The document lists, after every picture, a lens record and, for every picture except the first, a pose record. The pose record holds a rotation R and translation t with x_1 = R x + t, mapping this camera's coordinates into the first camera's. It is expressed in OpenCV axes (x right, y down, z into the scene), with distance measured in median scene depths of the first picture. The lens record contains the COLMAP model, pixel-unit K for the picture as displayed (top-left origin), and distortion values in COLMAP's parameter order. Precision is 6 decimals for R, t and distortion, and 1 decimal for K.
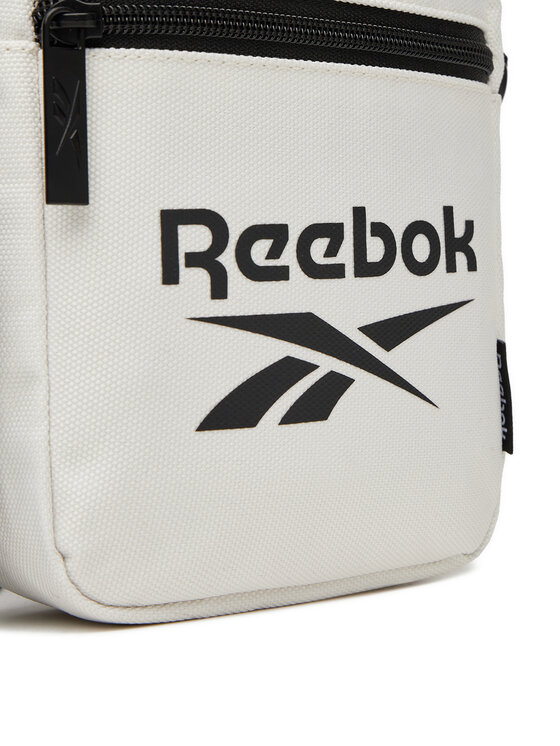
lens RADIAL K [[1652.8, 0, 279.9], [0, 1652.8, 374.0], [0, 0, 1]] dist [-0.325614, 0.000000]
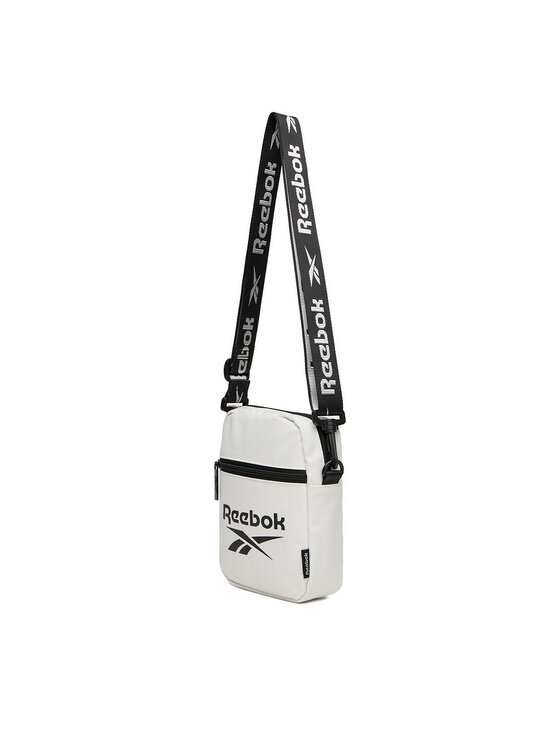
lens RADIAL K [[1652.8, 0, 279.9], [0, 1652.8, 372.9], [0, 0, 1]] dist [-0.325614, 0.000000]
pose [[0.029072, 0.103447, -0.994210, 4.545541], [-0.071228, 0.992316, 0.101168, -0.946855], [0.997036, 0.067875, 0.036217, 0.900680]]
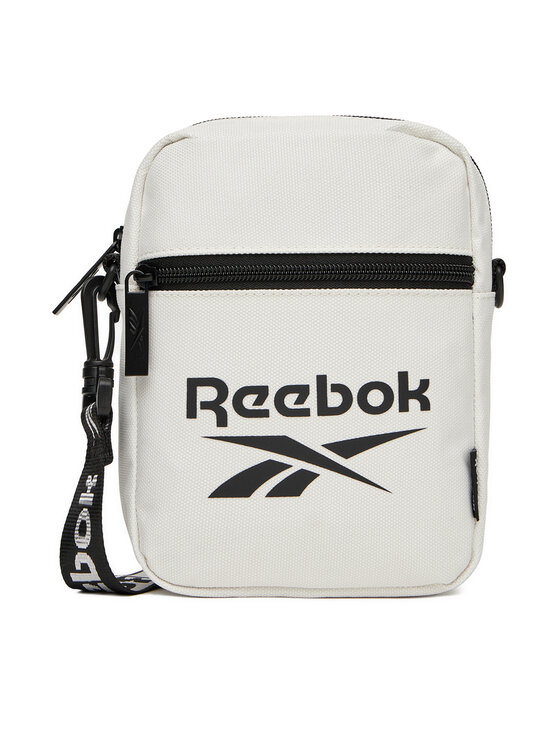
lens RADIAL K [[1186.3, 0, 280.1], [0, 1186.3, 371.4], [0, 0, 1]] dist [-0.180705, 0.000000]
pose [[0.830315, 0.048842, -0.555150, 0.707613], [-0.046379, 0.998753, 0.018504, -0.127843], [0.555361, 0.010383, 0.831544, -0.053848]]
